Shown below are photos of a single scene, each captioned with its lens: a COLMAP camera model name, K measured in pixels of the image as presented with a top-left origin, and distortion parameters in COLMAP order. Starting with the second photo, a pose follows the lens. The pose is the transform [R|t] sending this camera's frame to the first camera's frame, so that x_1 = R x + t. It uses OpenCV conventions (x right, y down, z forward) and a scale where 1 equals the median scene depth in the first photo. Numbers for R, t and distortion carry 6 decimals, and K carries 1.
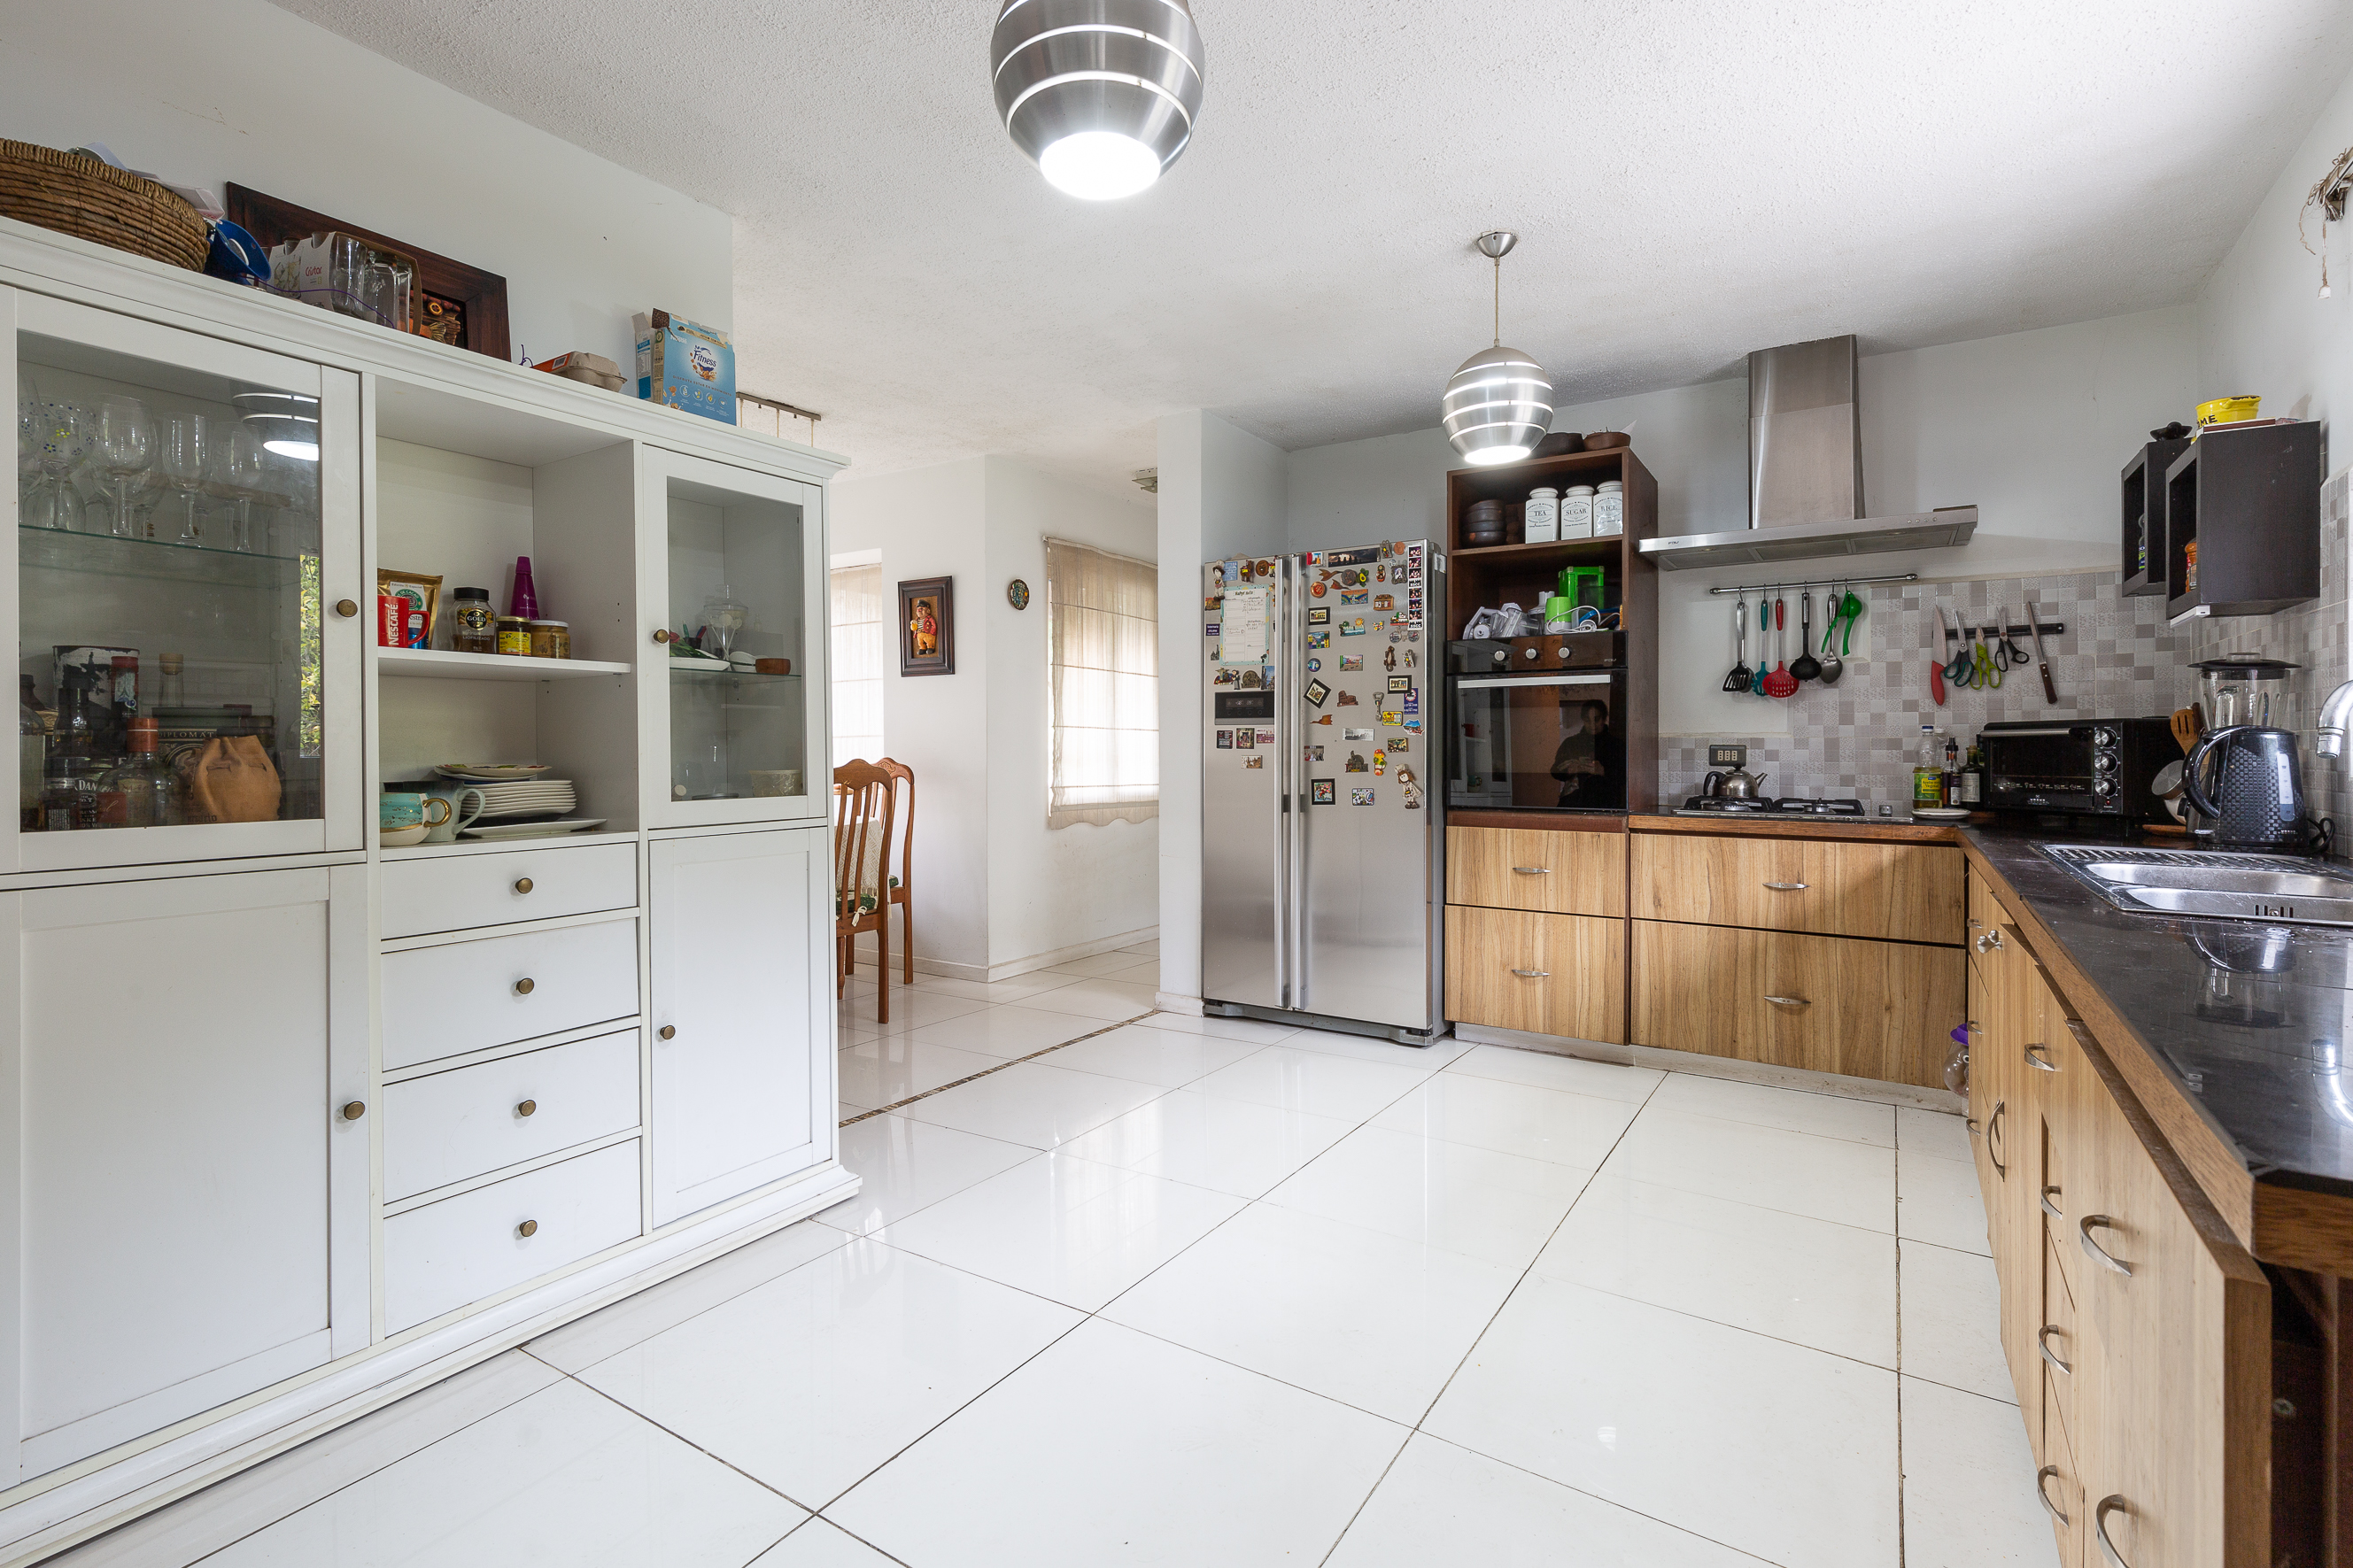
lens RADIAL K [[1090.5, 0, 1181.3], [0, 1090.5, 764.4], [0, 0, 1]] dist [0.004829, -0.001811]
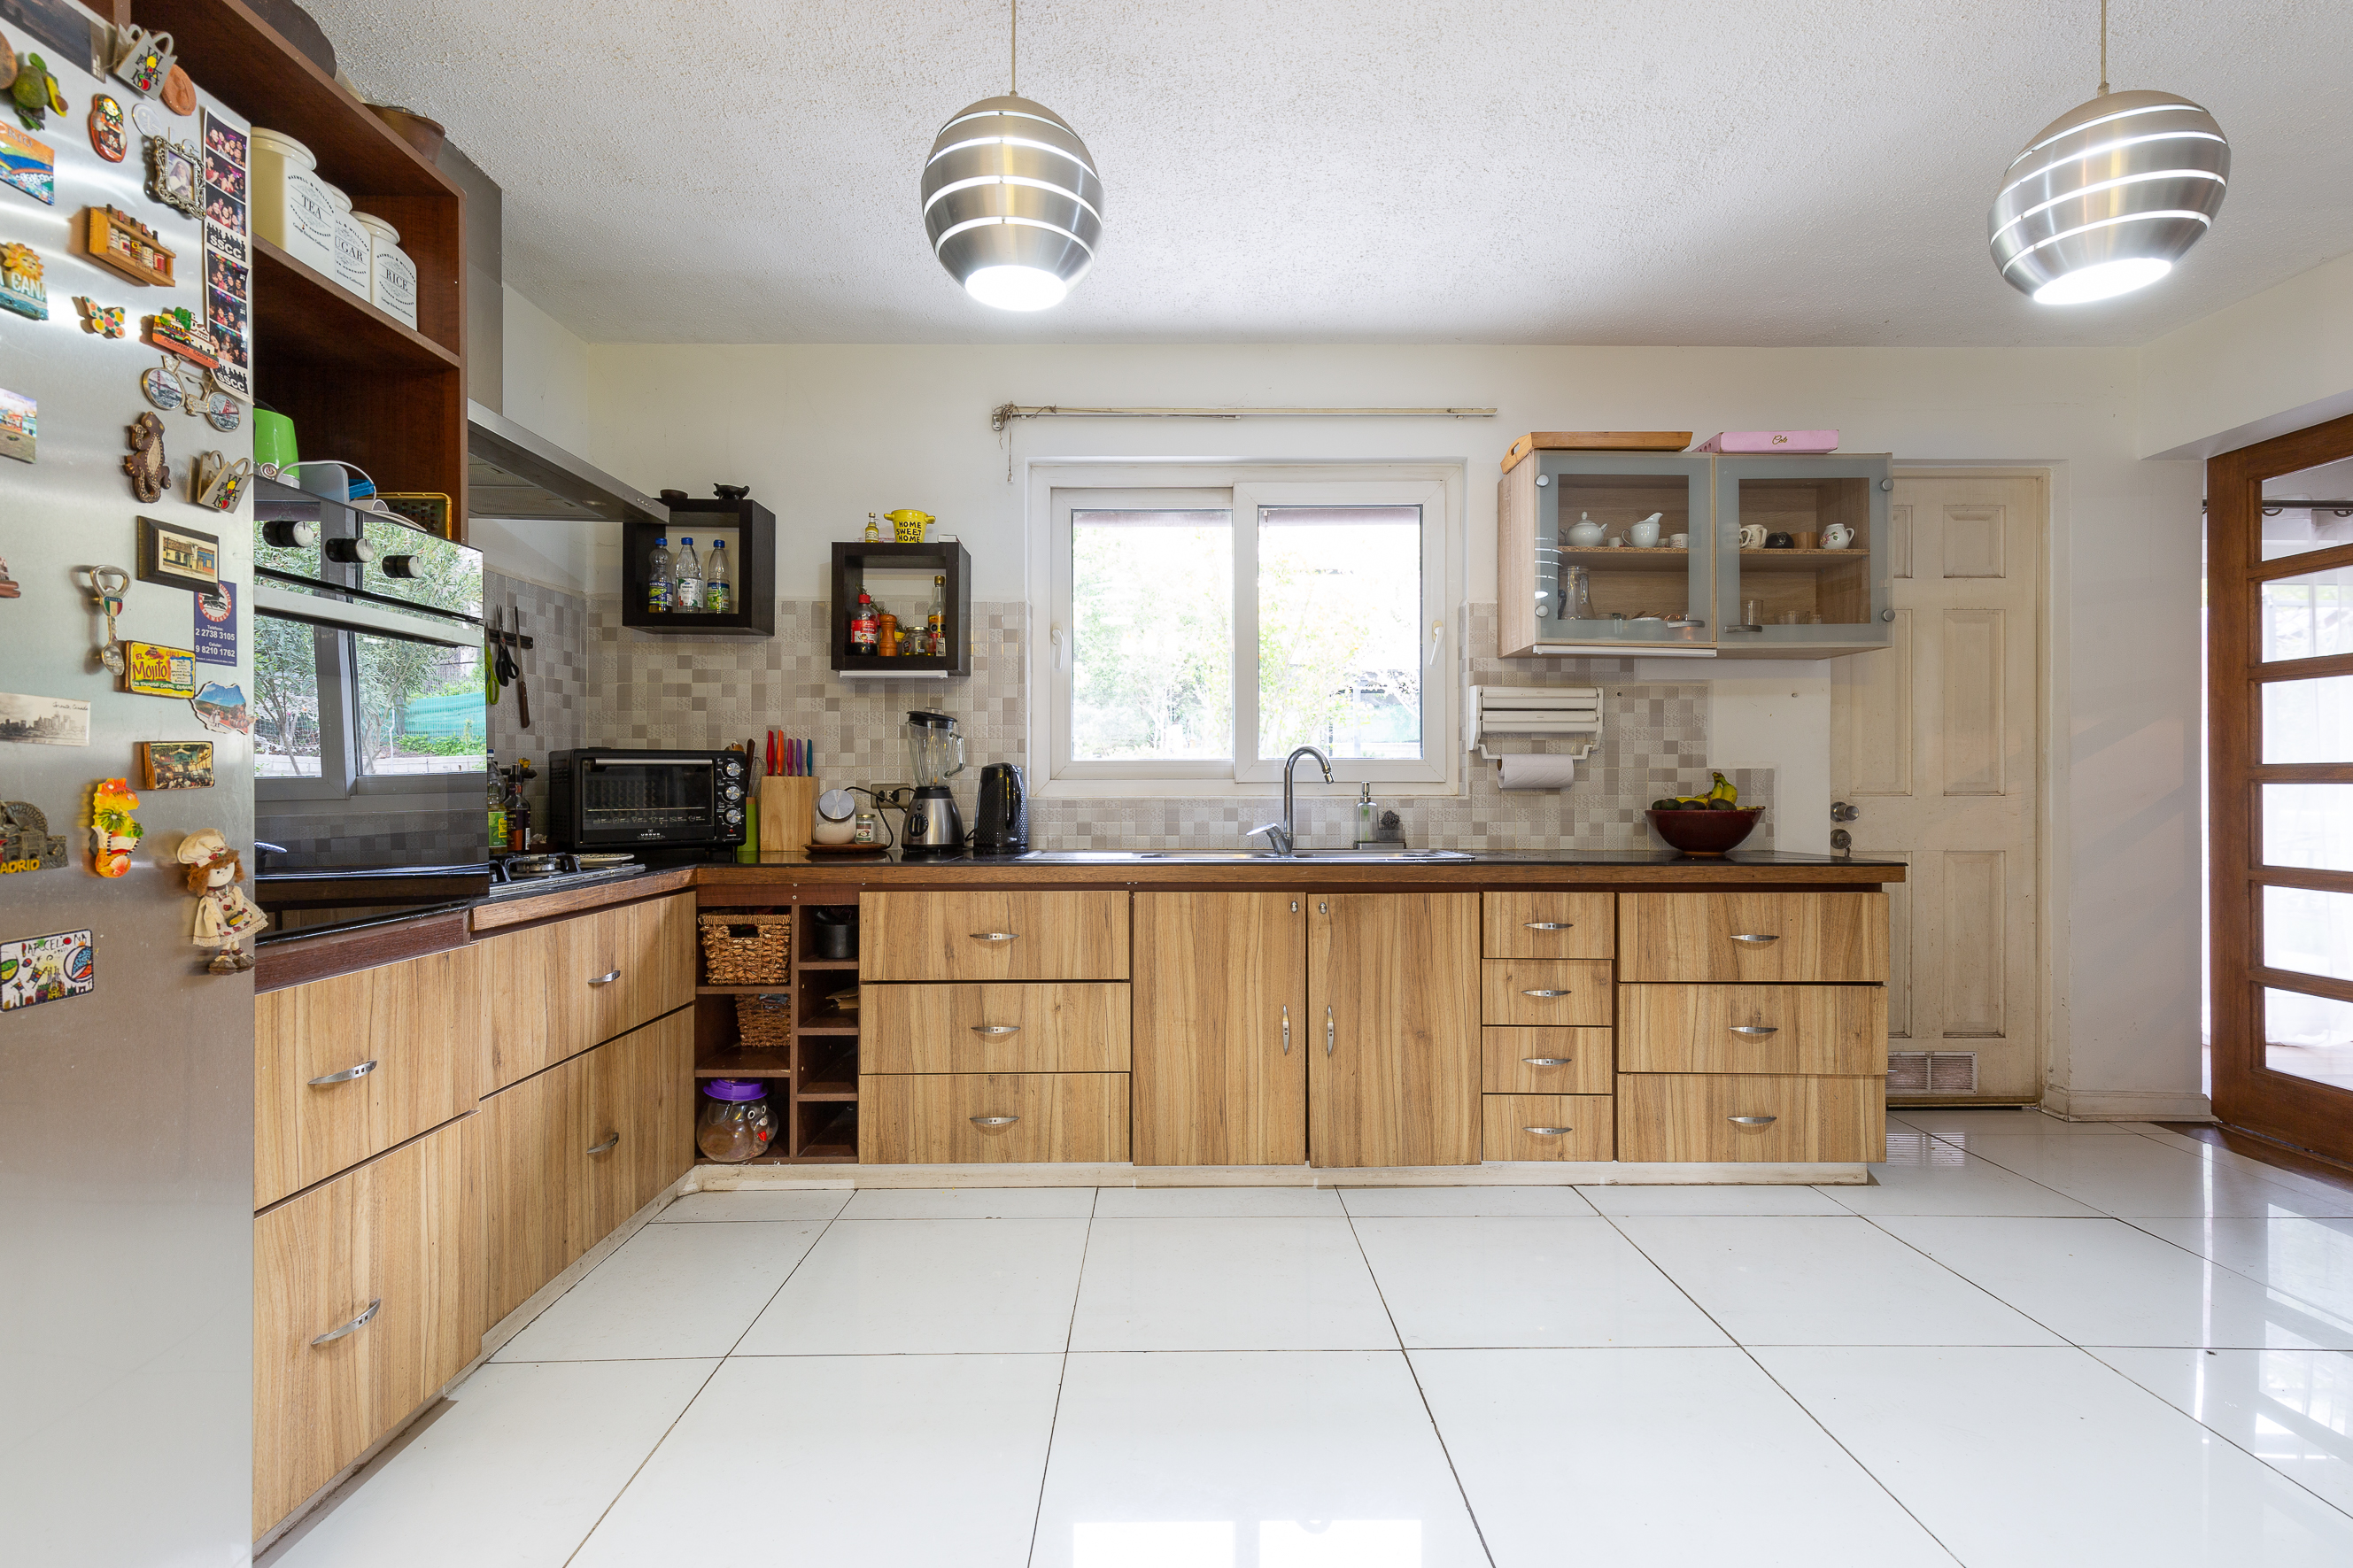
lens RADIAL K [[1090.5, 0, 1165.1], [0, 1090.5, 776.1], [0, 0, 1]] dist [0.004829, -0.001811]
pose [[-0.560931, 0.003506, 0.827855, -0.188769], [0.012315, 0.999916, 0.004109, -0.012546], [-0.827771, 0.012500, -0.560927, 0.940052]]
